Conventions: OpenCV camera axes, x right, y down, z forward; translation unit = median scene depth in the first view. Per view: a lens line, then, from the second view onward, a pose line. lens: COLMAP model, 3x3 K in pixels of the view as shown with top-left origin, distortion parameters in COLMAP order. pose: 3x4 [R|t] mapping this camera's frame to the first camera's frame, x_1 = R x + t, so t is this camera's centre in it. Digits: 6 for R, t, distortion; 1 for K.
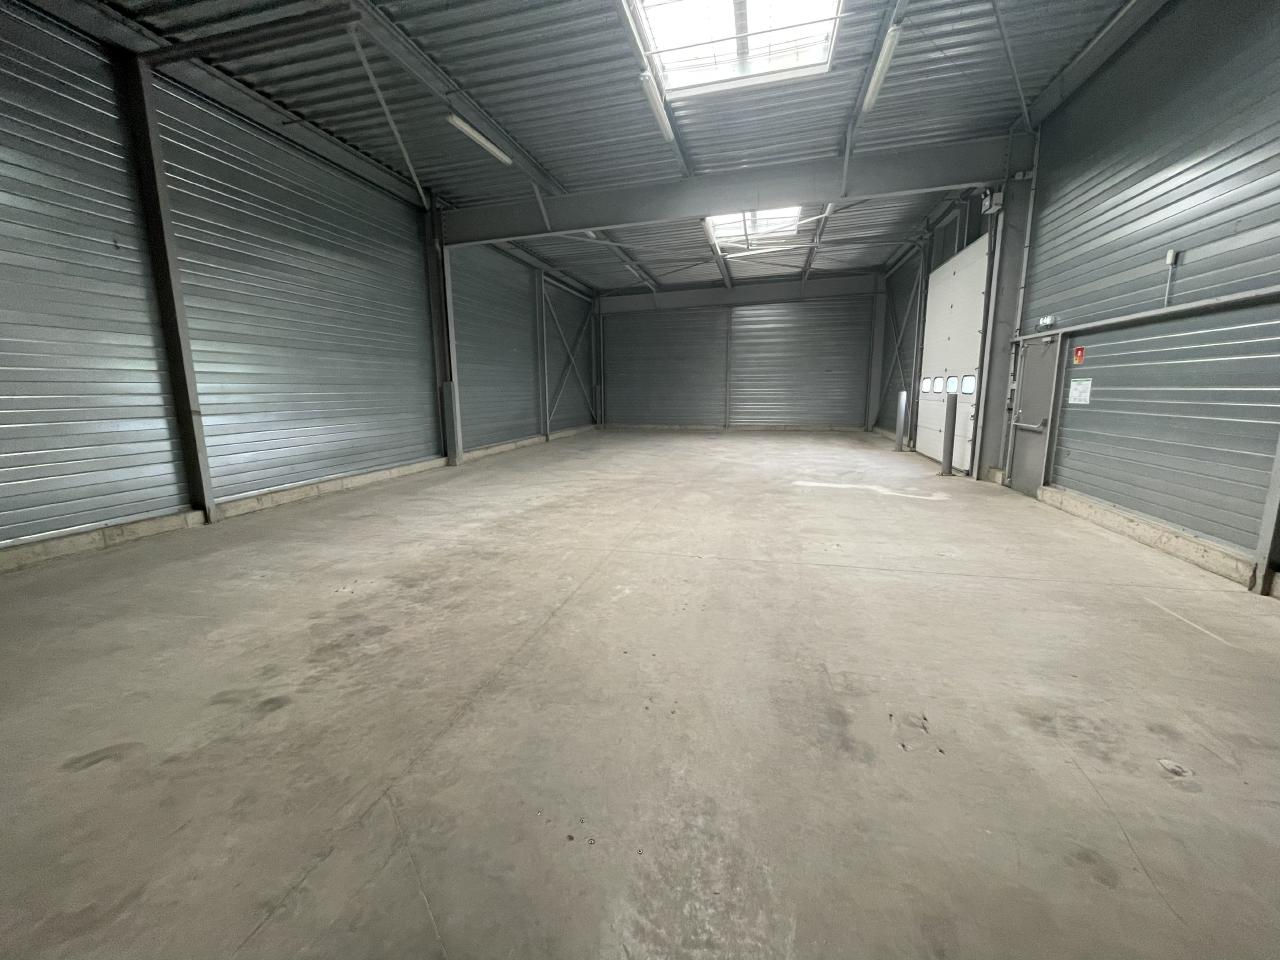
lens RADIAL K [[520.2, 0, 637.1], [0, 520.2, 477.8], [0, 0, 1]] dist [-0.004613, 0.000034]
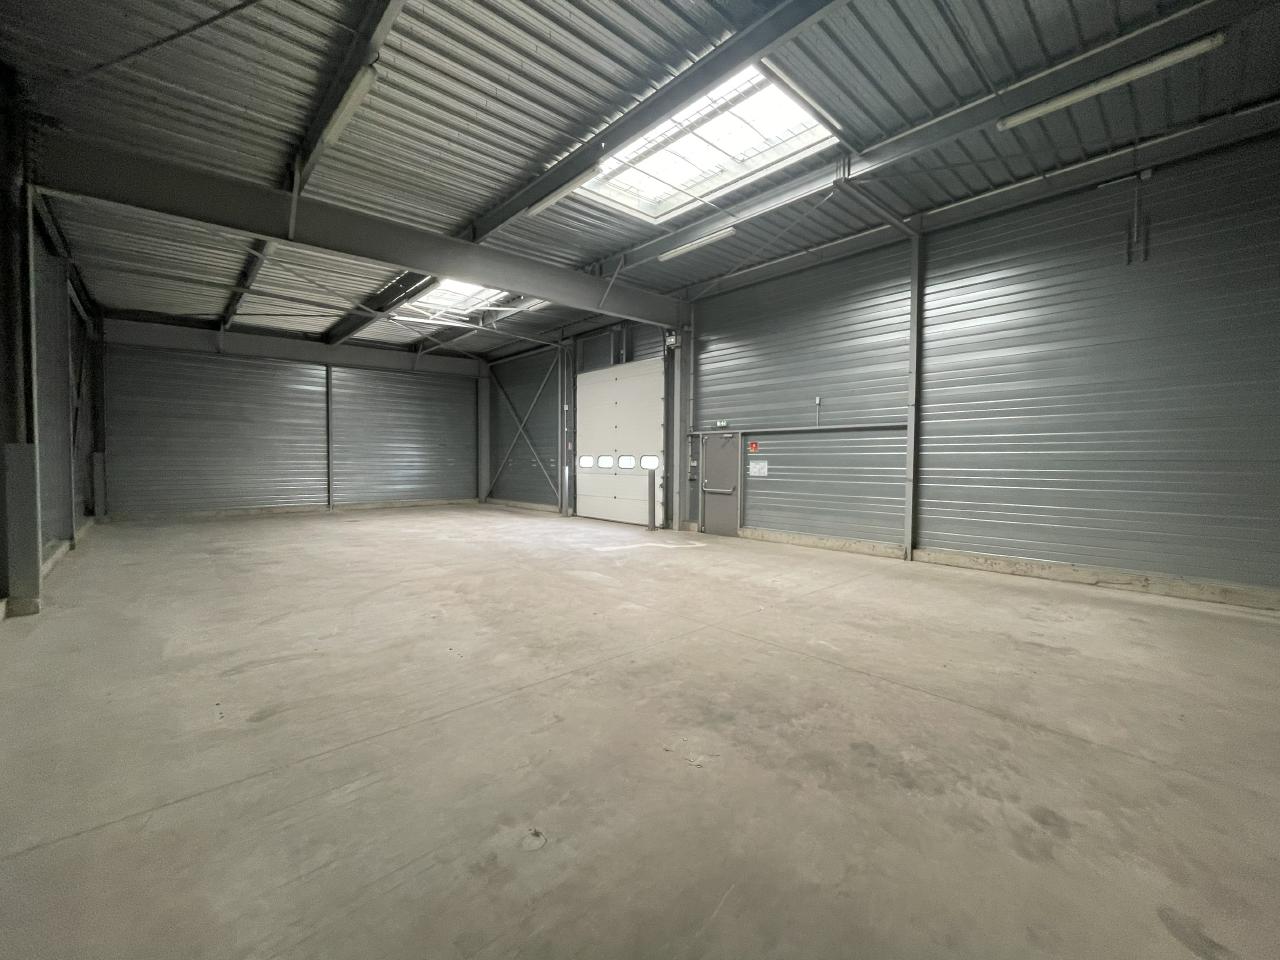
lens RADIAL K [[520.2, 0, 640.8], [0, 520.2, 479.7], [0, 0, 1]] dist [-0.004613, 0.000034]
pose [[0.549125, -0.016313, 0.835581, -1.128340], [0.128721, 0.989530, -0.065273, -0.106984], [-0.825768, 0.143400, 0.545475, 0.623043]]
